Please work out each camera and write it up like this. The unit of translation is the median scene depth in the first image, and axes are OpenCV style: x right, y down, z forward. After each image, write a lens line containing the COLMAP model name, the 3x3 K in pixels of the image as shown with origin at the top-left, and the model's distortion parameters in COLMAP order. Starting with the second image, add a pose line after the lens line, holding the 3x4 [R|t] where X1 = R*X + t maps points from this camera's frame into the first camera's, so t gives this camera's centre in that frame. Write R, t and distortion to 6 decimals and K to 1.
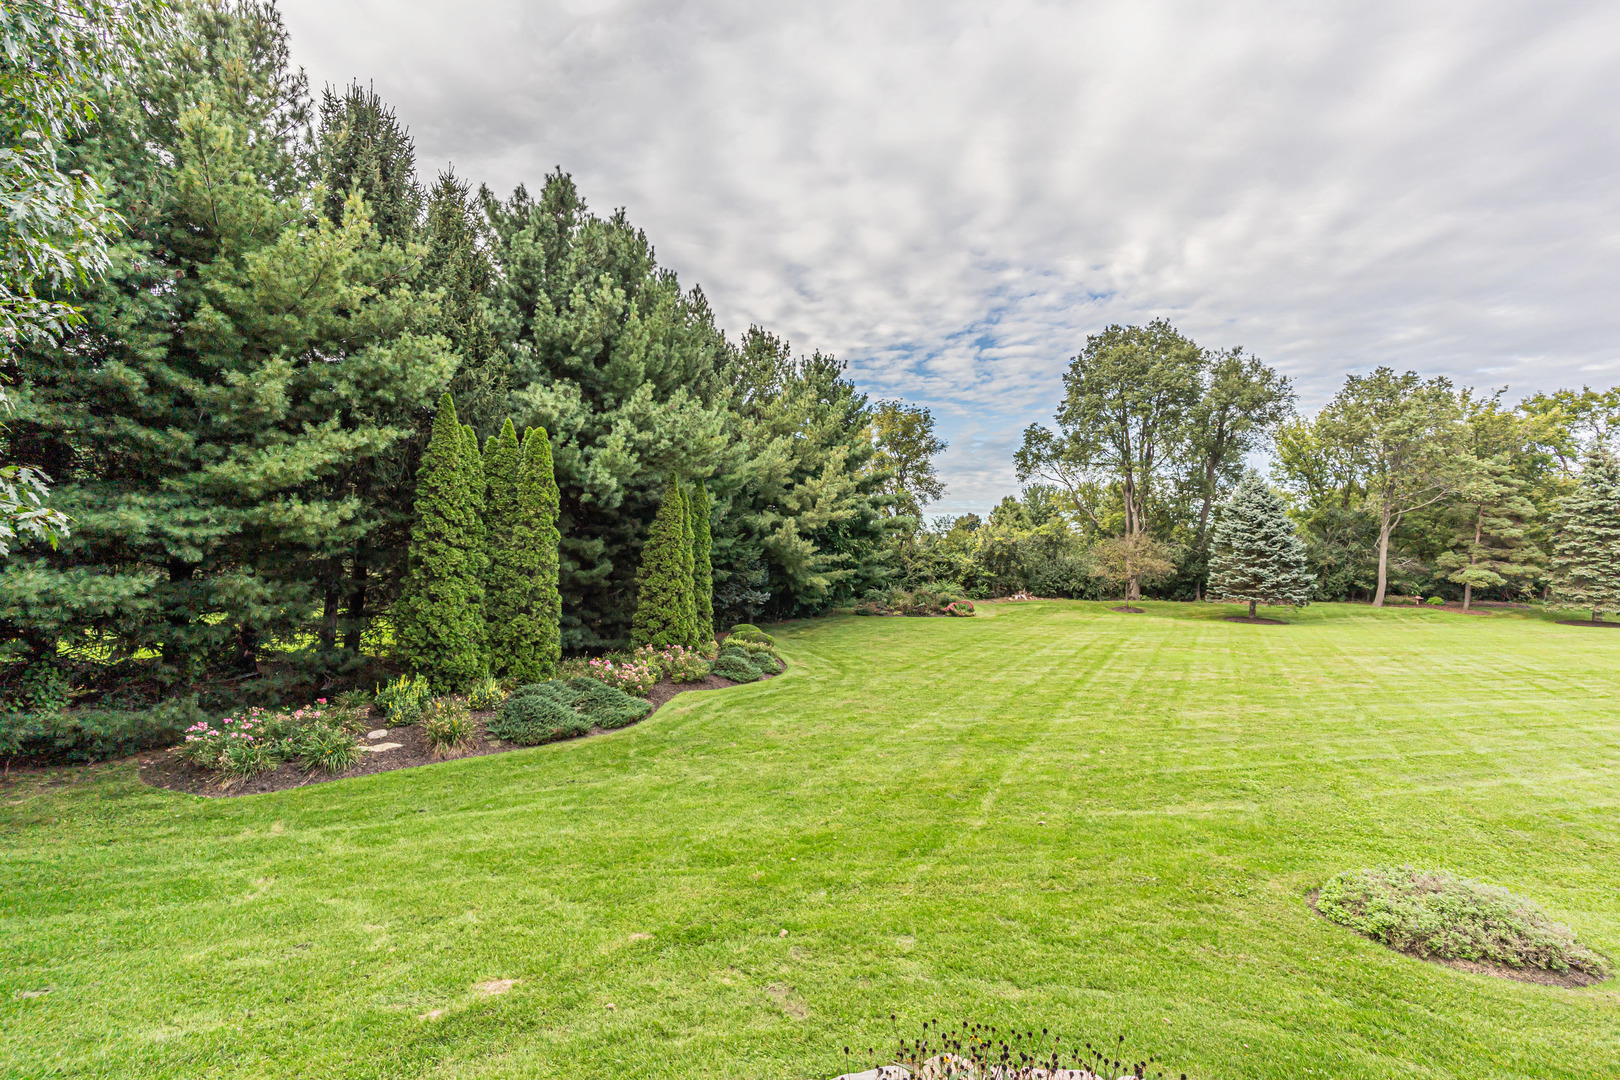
lens RADIAL K [[713.5, 0, 798.6], [0, 713.5, 536.6], [0, 0, 1]] dist [-0.004020, 0.001139]
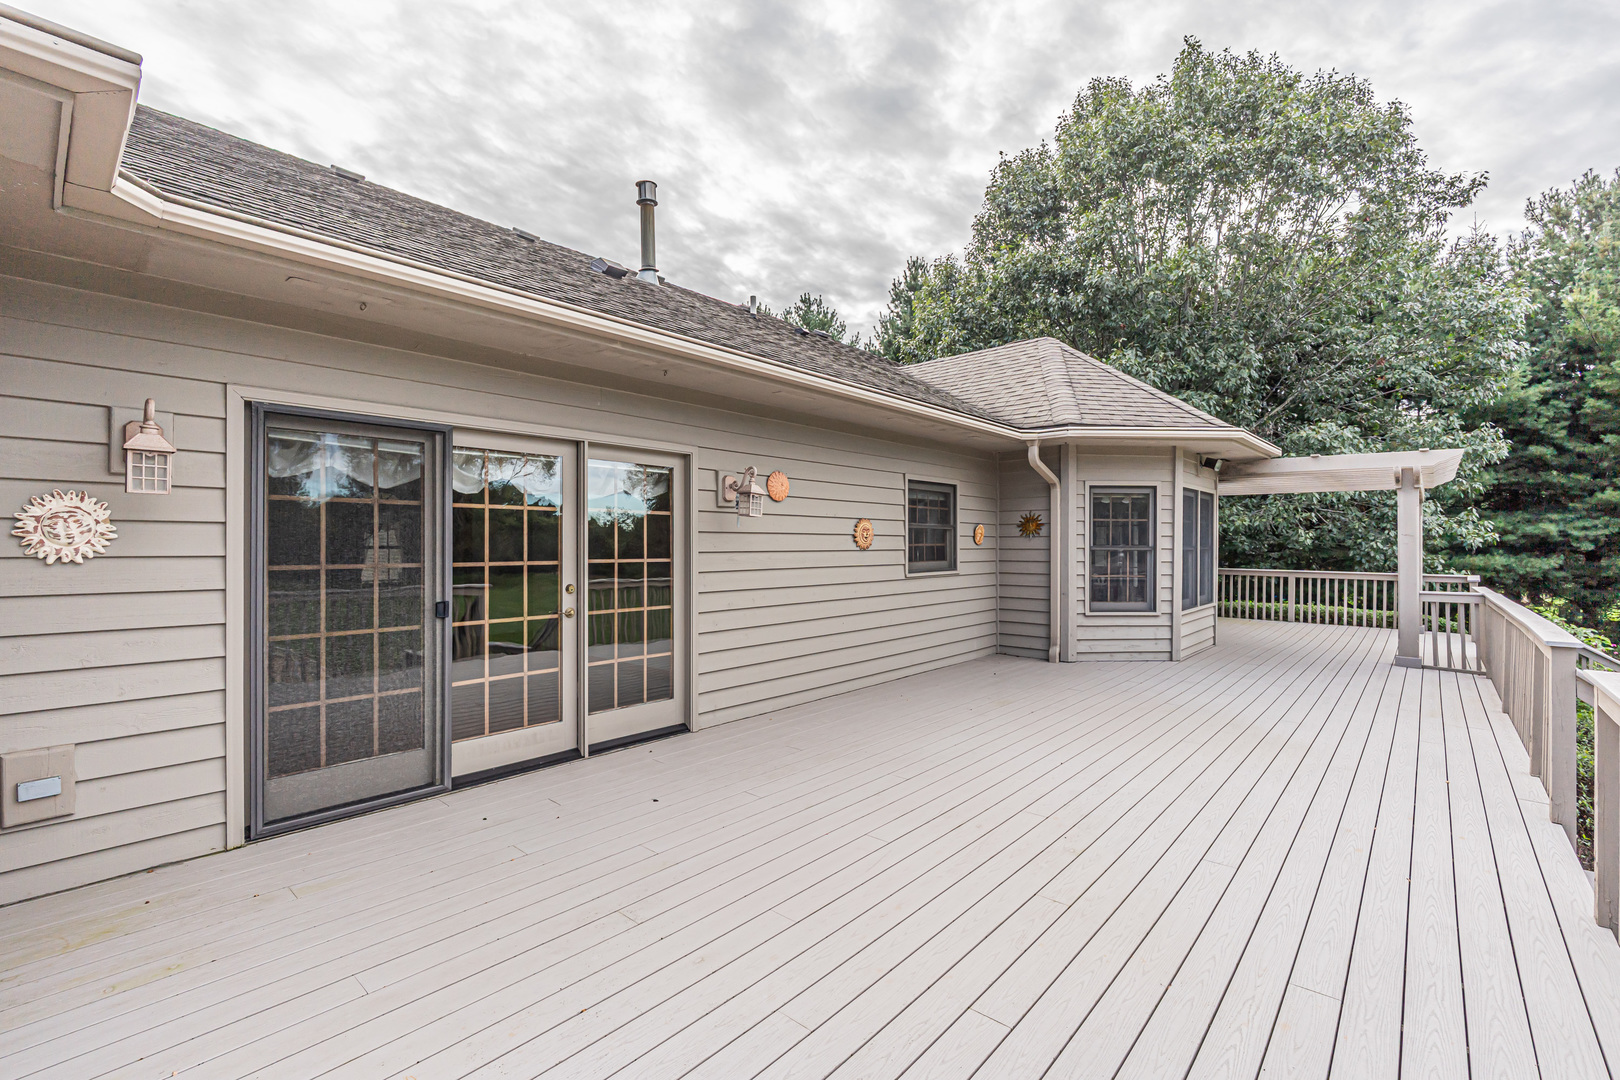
lens RADIAL K [[713.5, 0, 823.6], [0, 713.5, 550.9], [0, 0, 1]] dist [-0.004020, 0.001139]
pose [[-0.053124, -0.010394, -0.998534, 0.950641], [0.031189, 0.999441, -0.012062, -0.000549], [0.998101, -0.031784, -0.052770, -0.741584]]
